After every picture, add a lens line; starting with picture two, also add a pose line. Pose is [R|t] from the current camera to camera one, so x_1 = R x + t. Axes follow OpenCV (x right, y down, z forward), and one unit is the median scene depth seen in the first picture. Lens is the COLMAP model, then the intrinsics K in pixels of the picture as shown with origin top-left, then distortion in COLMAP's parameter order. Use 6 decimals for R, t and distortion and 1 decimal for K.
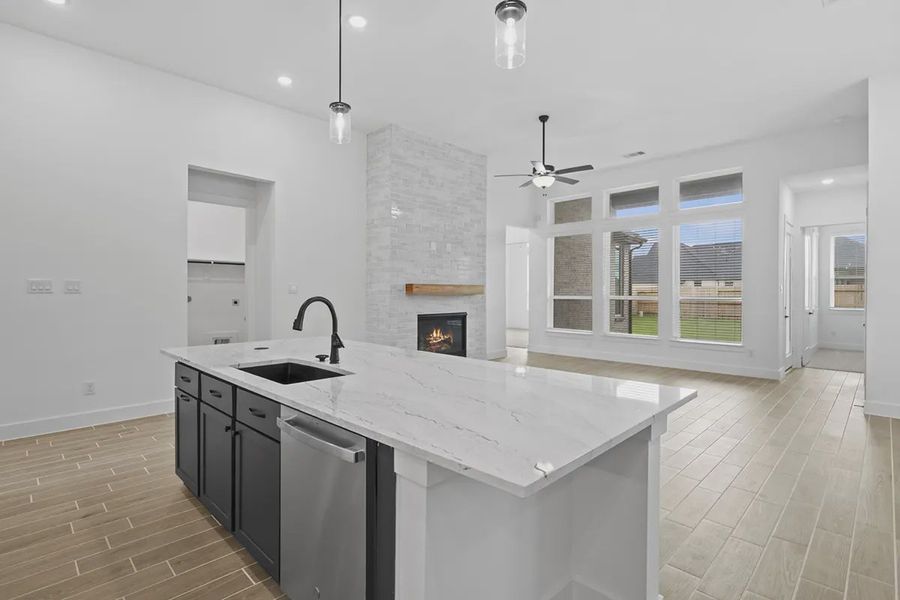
lens RADIAL K [[436.5, 0, 448.7], [0, 436.5, 292.1], [0, 0, 1]] dist [0.000982, 0.000176]
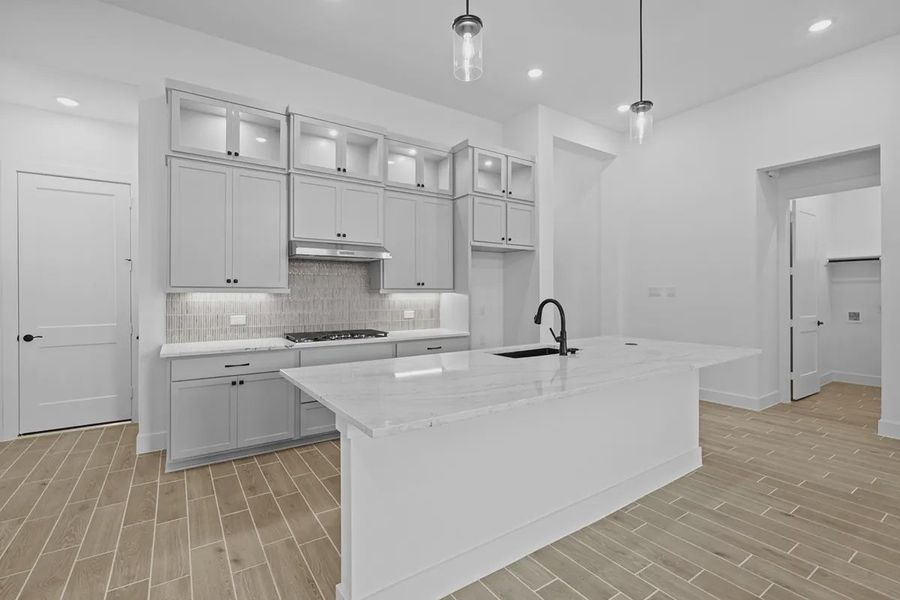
lens RADIAL K [[410.1, 0, 446.6], [0, 410.1, 294.9], [0, 0, 1]] dist [0.002601, 0.000410]
pose [[-0.203409, -0.000151, -0.979094, 0.355198], [0.000385, 1.000000, -0.000234, -0.000716], [0.979094, -0.000424, -0.203409, 0.357274]]
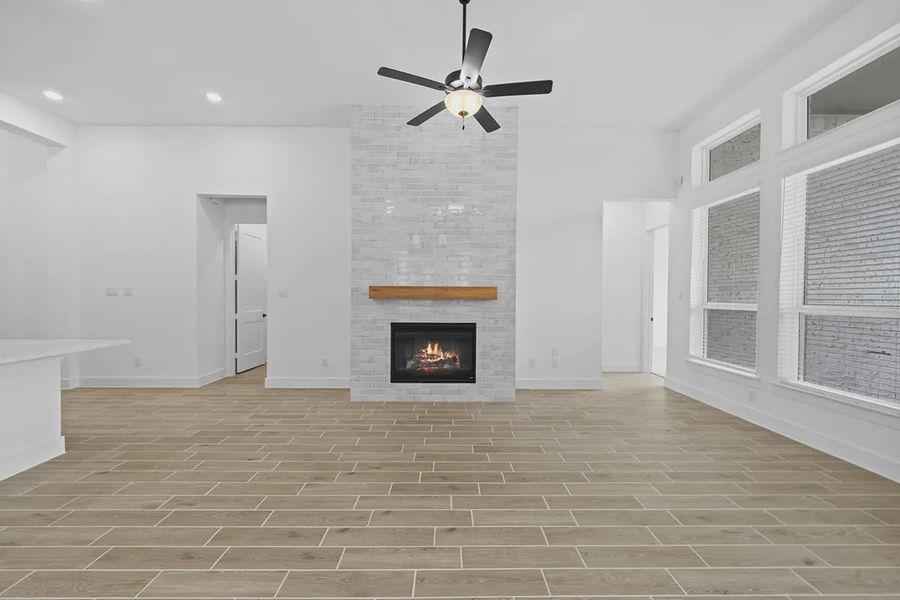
lens RADIAL K [[355.5, 0, 450.0], [0, 355.5, 300.0], [0, 0, 1]] dist [-0.002234, -0.000105]
pose [[0.711334, 0.009396, -0.702791, 0.476082], [-0.005189, 0.999954, 0.008117, 0.001196], [0.702835, -0.002127, 0.711350, 0.574405]]
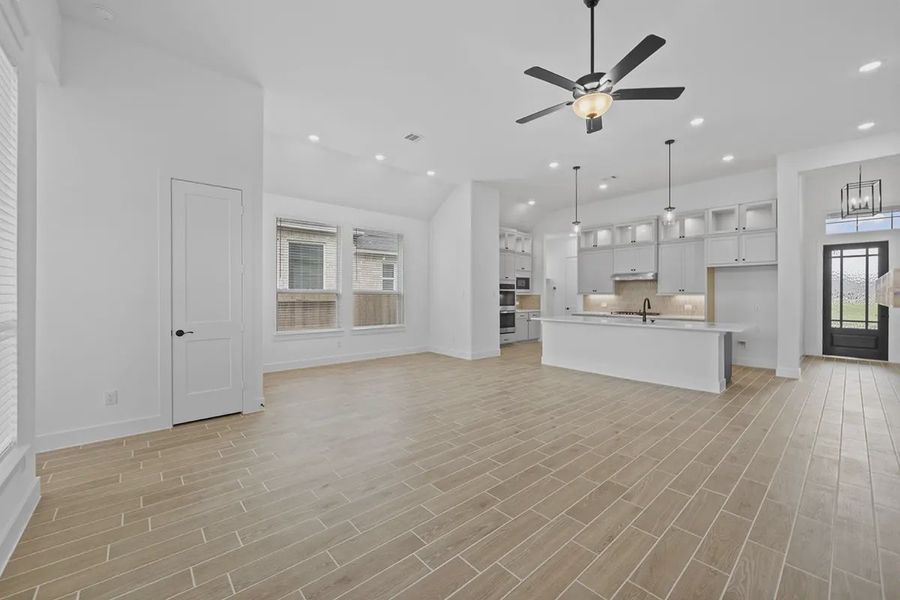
lens RADIAL K [[349.9, 0, 453.7], [0, 349.9, 290.9], [0, 0, 1]] dist [-0.000437, -0.000036]
pose [[-0.998132, -0.005971, 0.060810, 0.330020], [-0.006652, 0.999917, -0.010998, -0.001038], [-0.060739, -0.011382, -0.998089, 1.299277]]
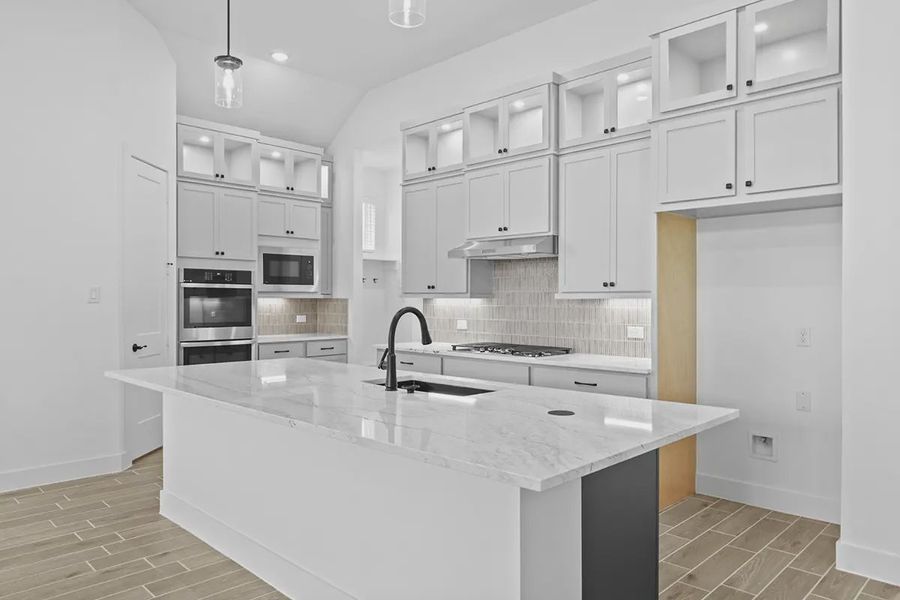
lens RADIAL K [[608.3, 0, 450.0], [0, 608.3, 300.0], [0, 0, 1]] dist [0.004662, -0.000285]
pose [[-0.999981, -0.005733, 0.002454, -0.140315], [-0.005730, 0.999983, 0.001285, -0.002409], [-0.002461, 0.001271, -0.999996, 0.828668]]
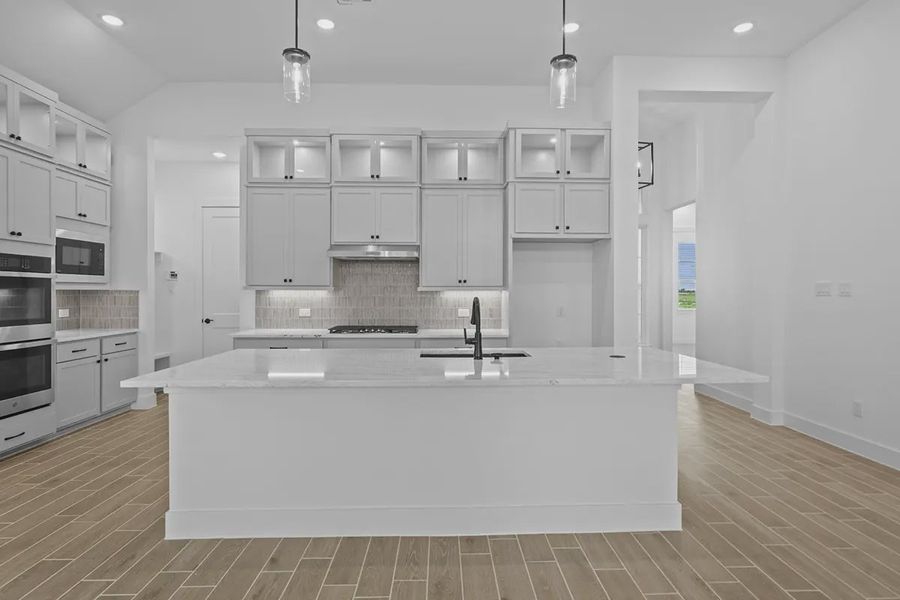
lens RADIAL K [[464.3, 0, 448.9], [0, 464.3, 295.7], [0, 0, 1]] dist [0.002112, 0.000433]
pose [[-0.697426, 0.001737, -0.716655, 0.243192], [-0.004395, 0.999968, 0.006701, -0.000861], [0.716643, 0.007823, -0.697396, 0.682259]]
